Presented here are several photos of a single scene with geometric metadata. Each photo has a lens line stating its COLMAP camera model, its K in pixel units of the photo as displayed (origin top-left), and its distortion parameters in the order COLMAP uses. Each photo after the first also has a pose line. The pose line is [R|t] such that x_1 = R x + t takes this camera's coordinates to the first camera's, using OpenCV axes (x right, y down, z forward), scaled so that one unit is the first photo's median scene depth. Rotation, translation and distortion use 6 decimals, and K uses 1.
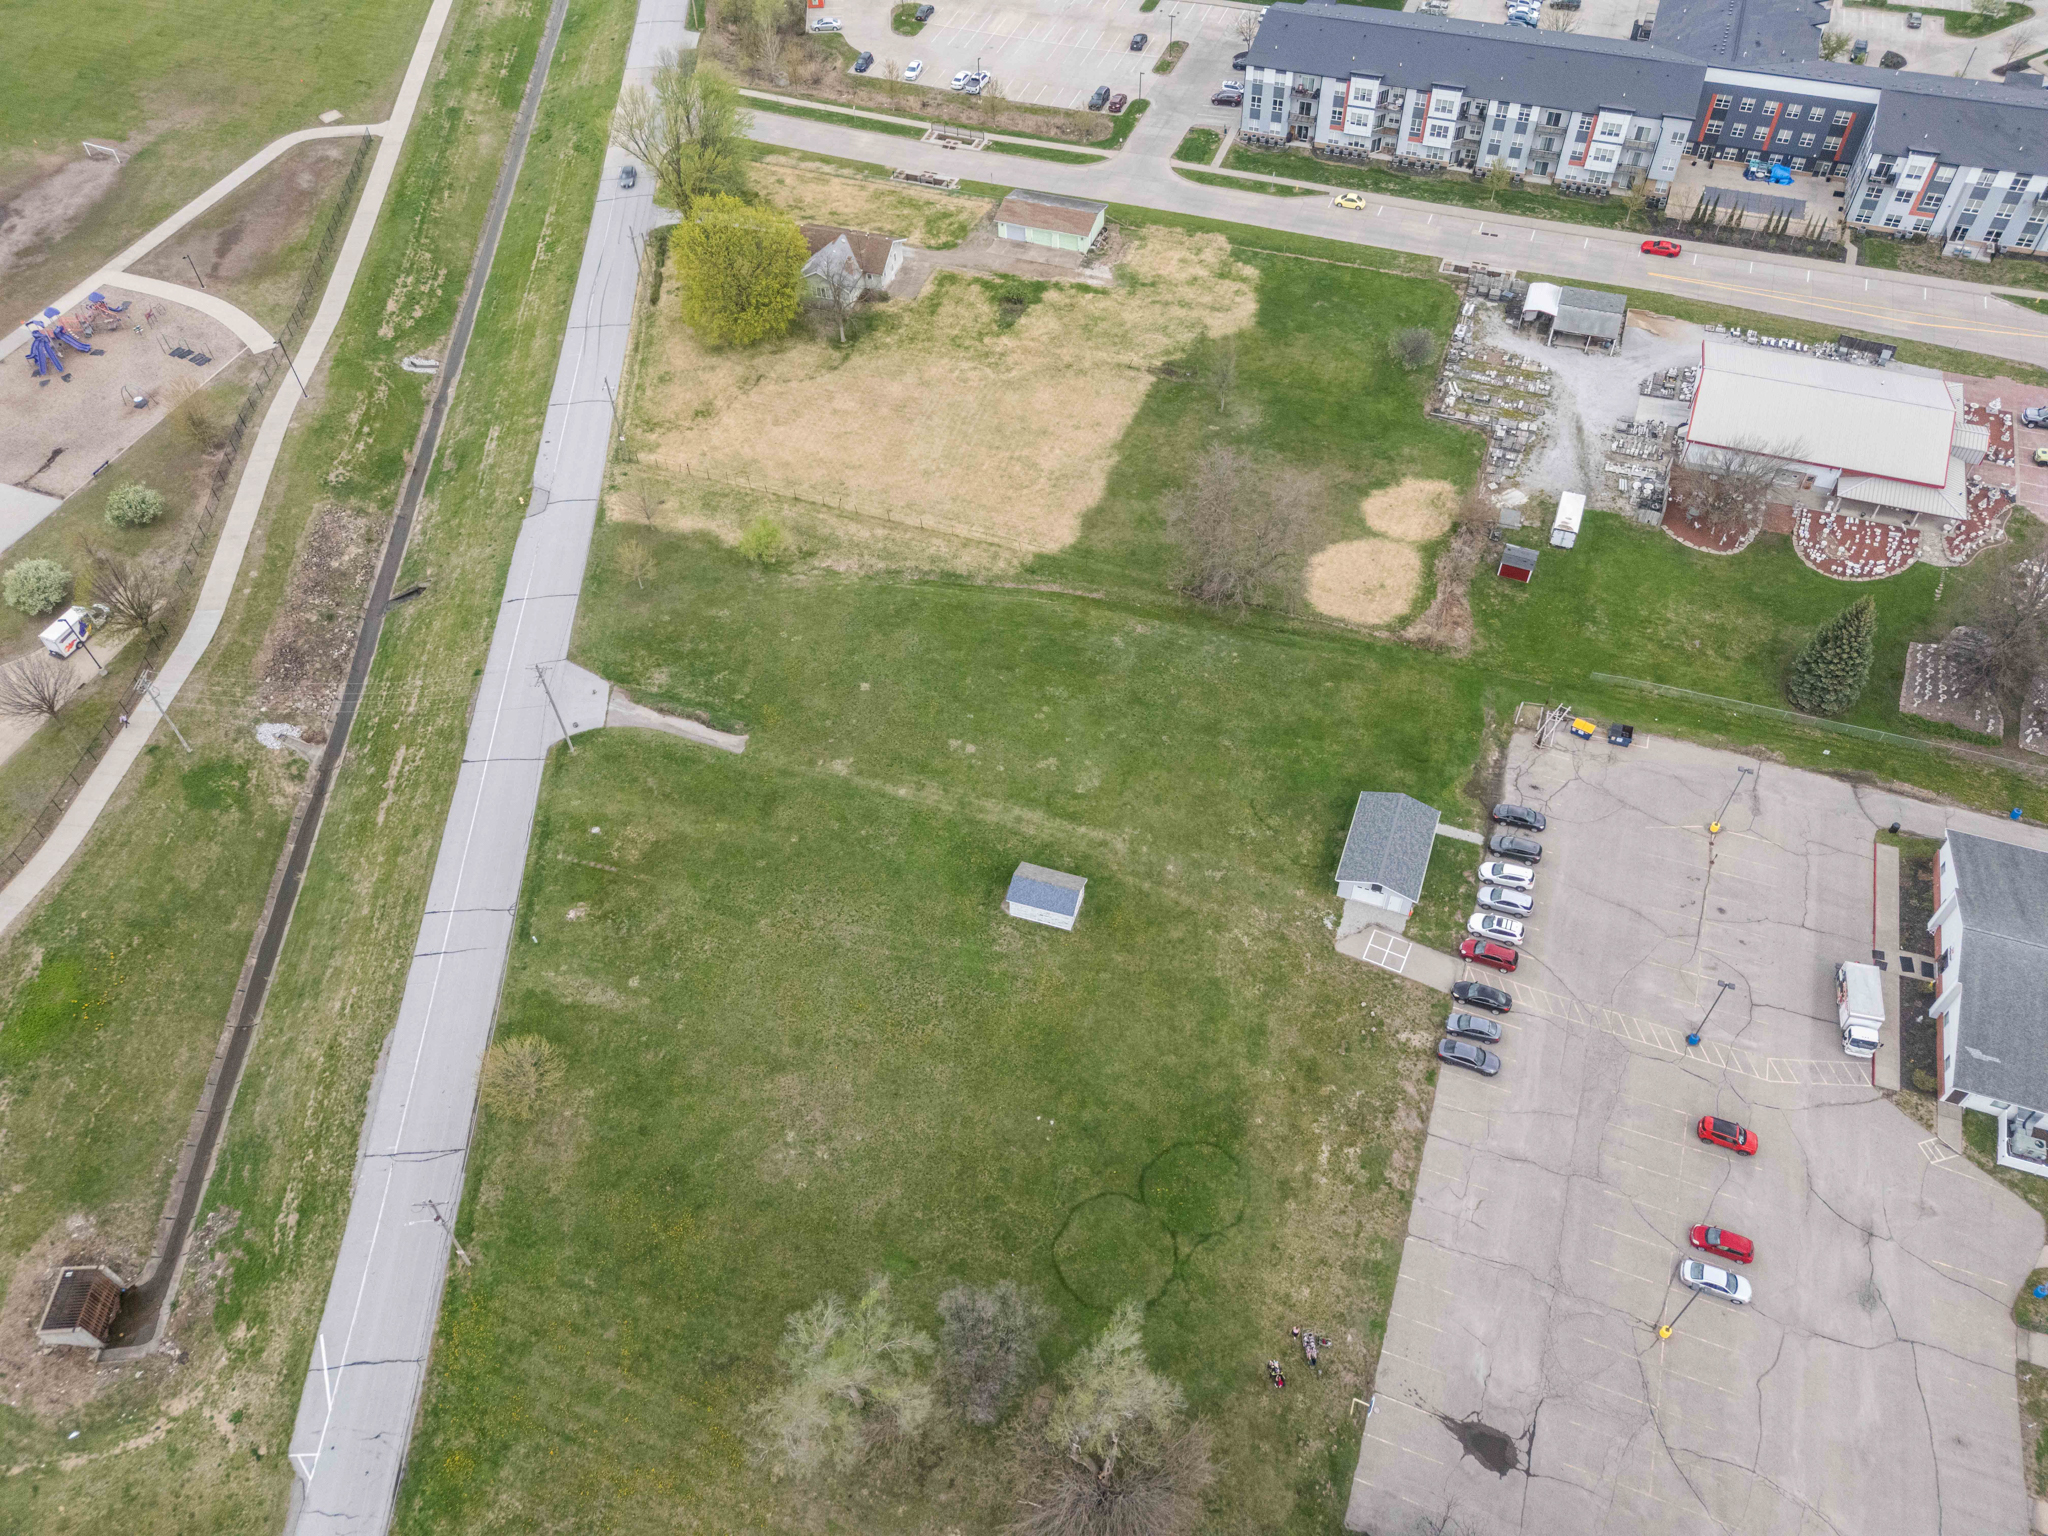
lens RADIAL K [[1500.7, 0, 1024.4], [0, 1500.7, 759.6], [0, 0, 1]] dist [0.075873, -0.070657]
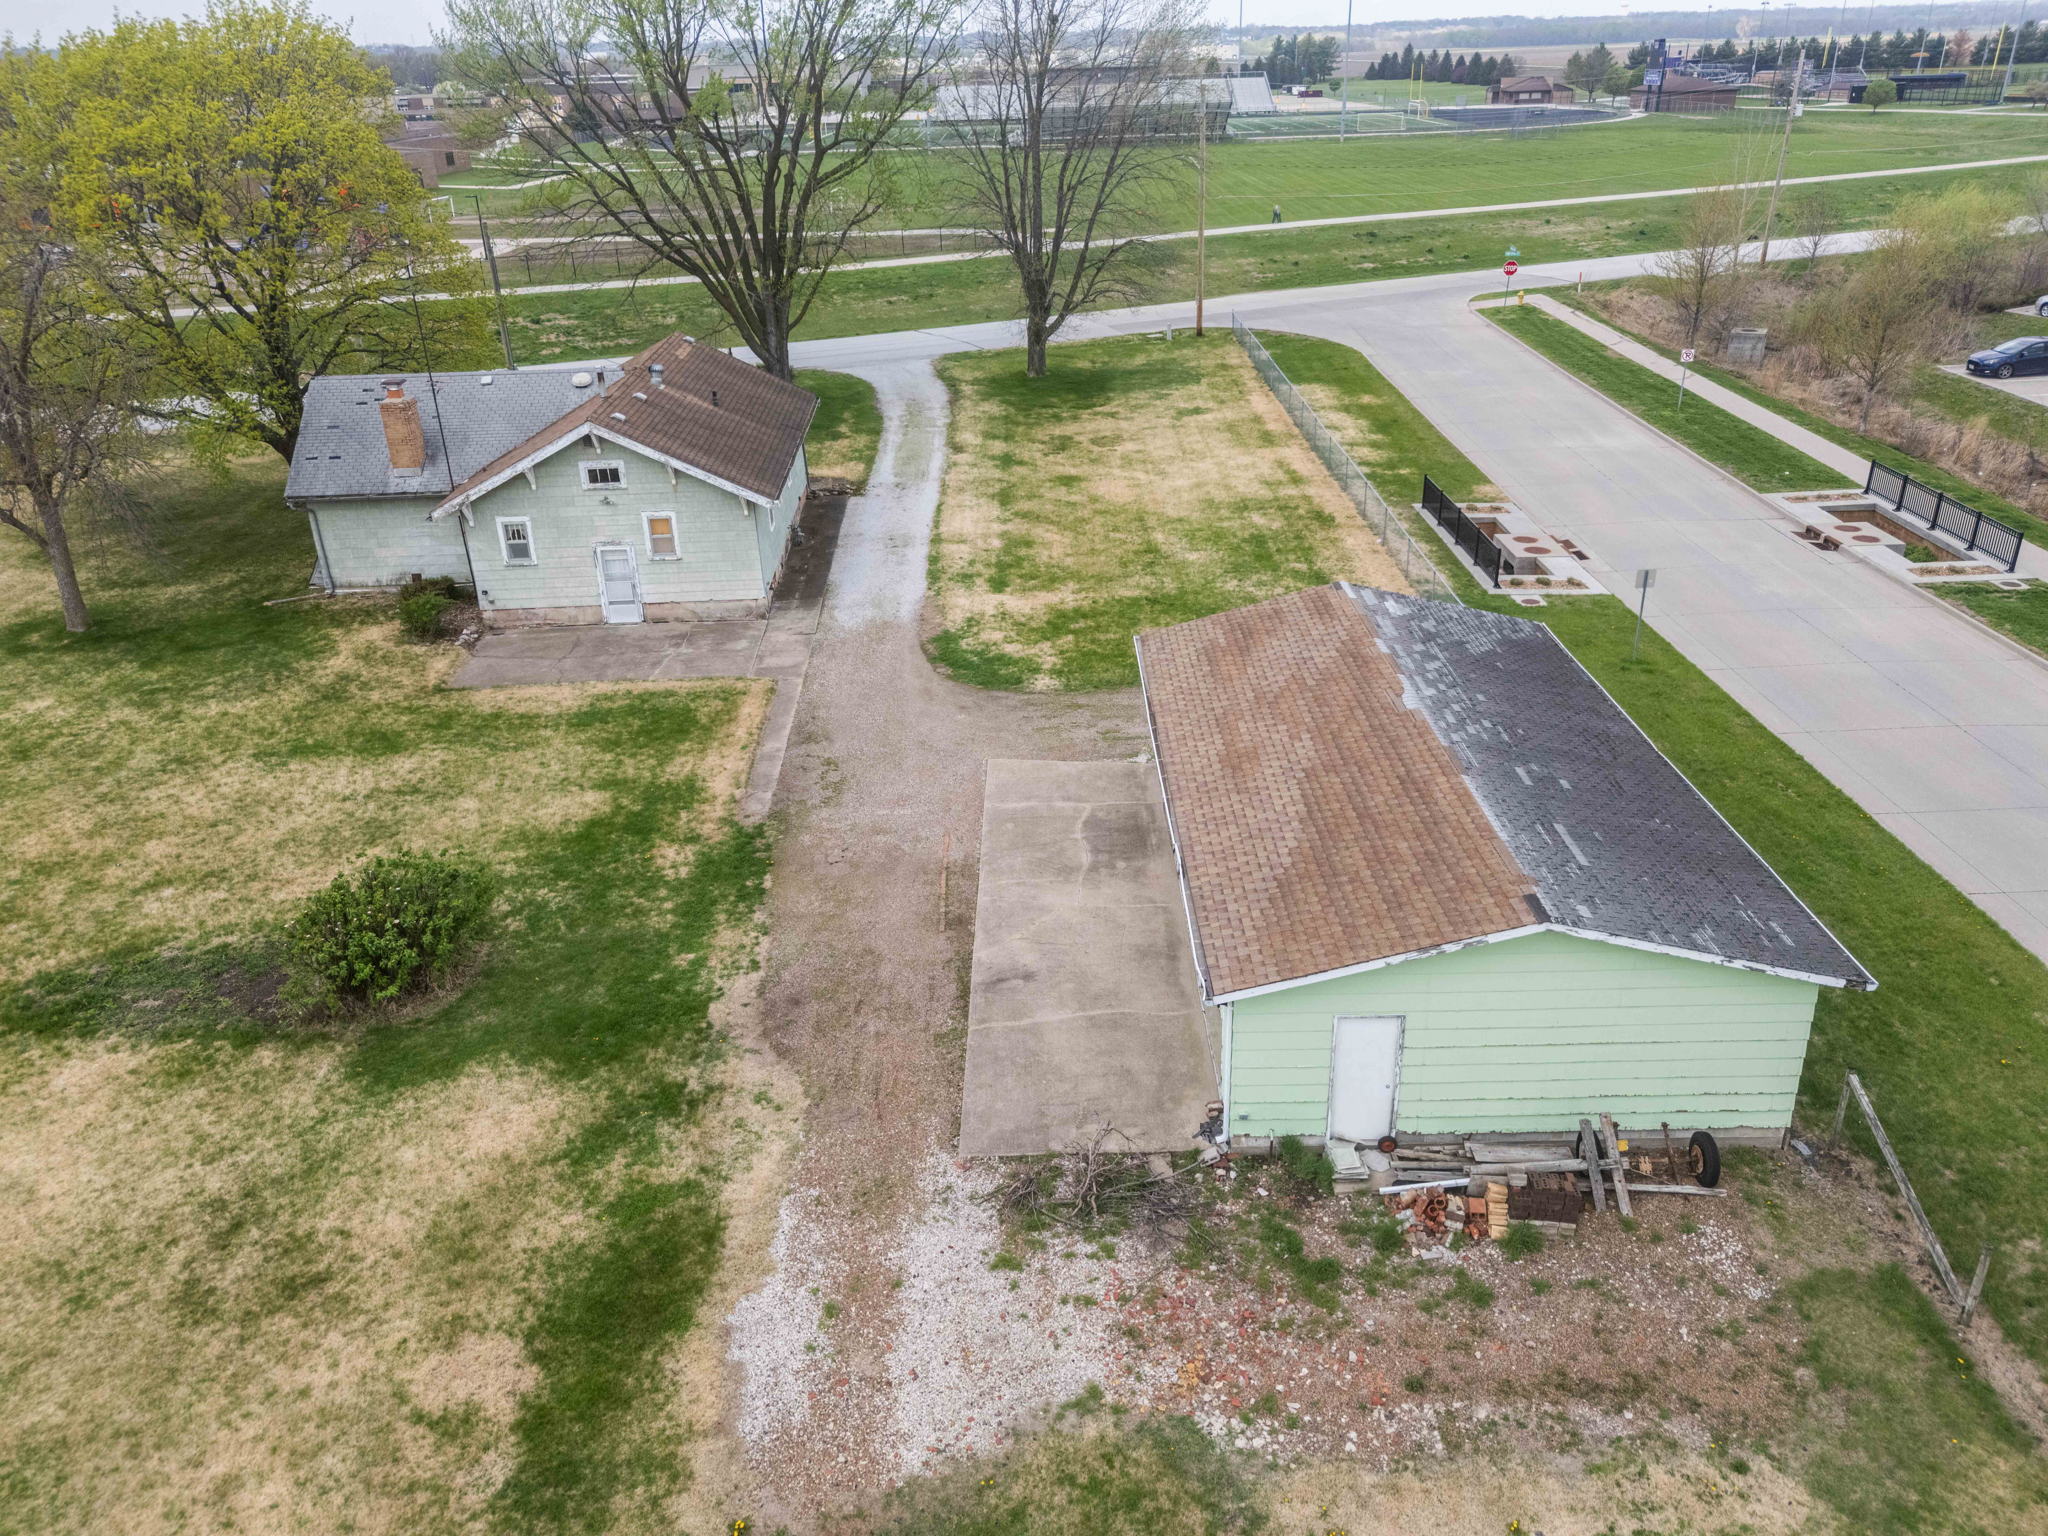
lens RADIAL K [[1500.7, 0, 1033.7], [0, 1500.7, 775.7], [0, 0, 1]] dist [0.075873, -0.070657]
pose [[0.352182, 0.417944, -0.837431, 0.126910], [-0.701361, 0.710315, 0.059546, -0.398254], [0.619727, 0.566370, 0.543290, 1.051444]]
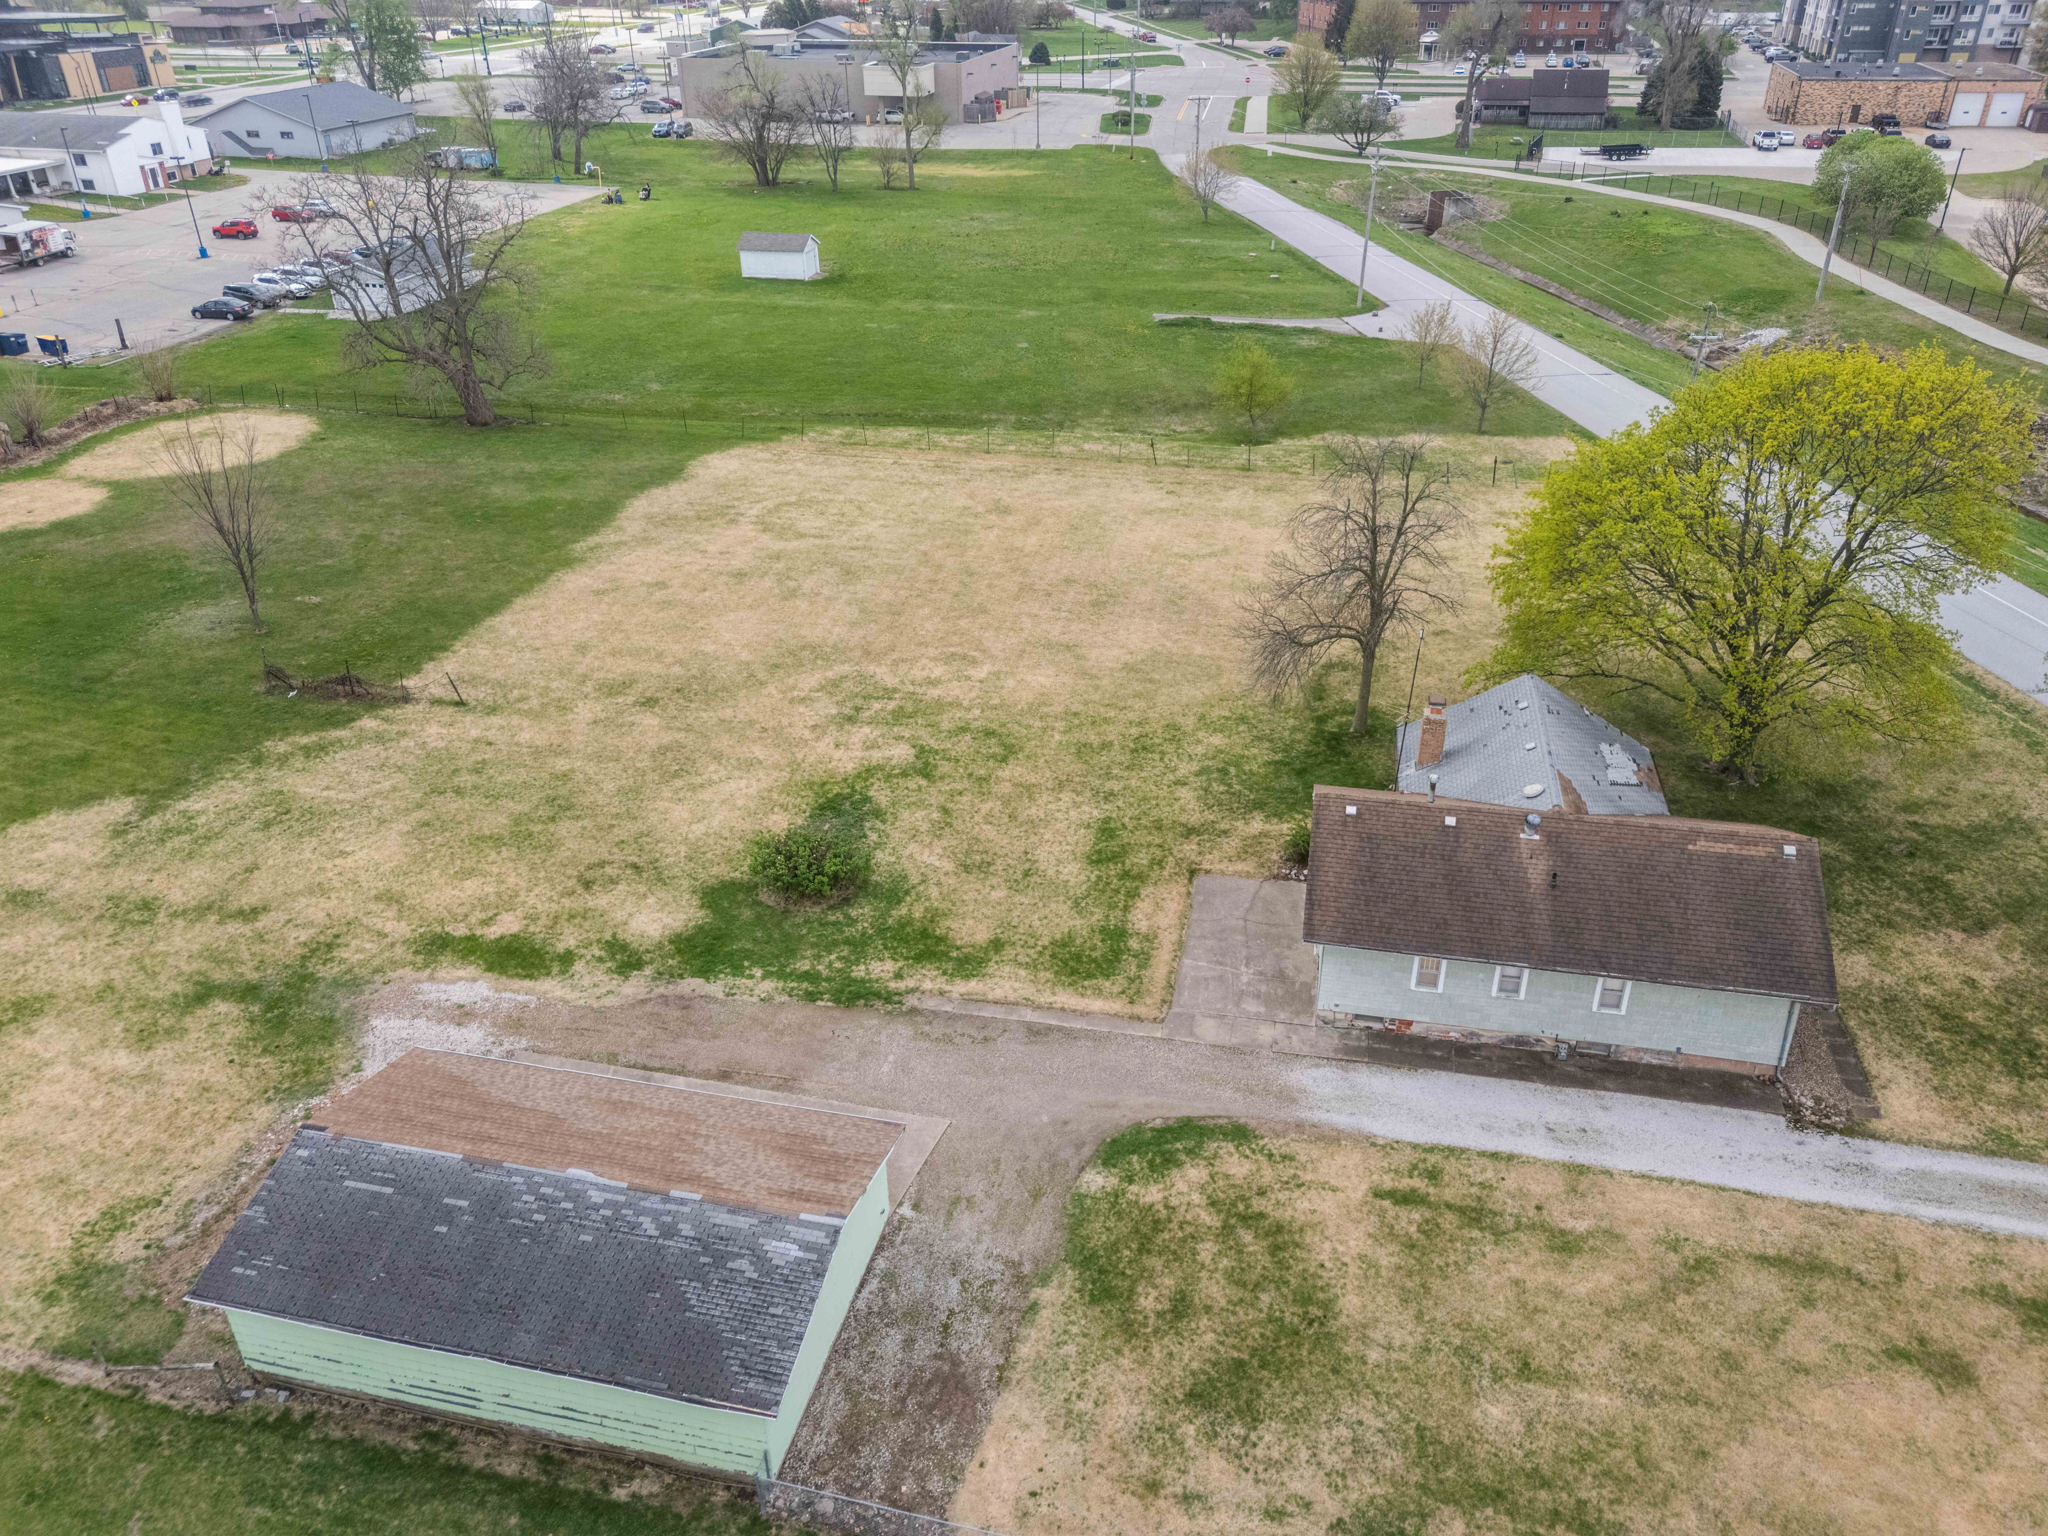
lens RADIAL K [[1500.7, 0, 1035.3], [0, 1500.7, 768.0], [0, 0, 1]] dist [0.075873, -0.070657]
pose [[-0.992412, 0.087822, -0.086057, -0.027169], [-0.068670, 0.184695, 0.980394, -0.621665], [0.101994, 0.978864, -0.177262, 1.135830]]
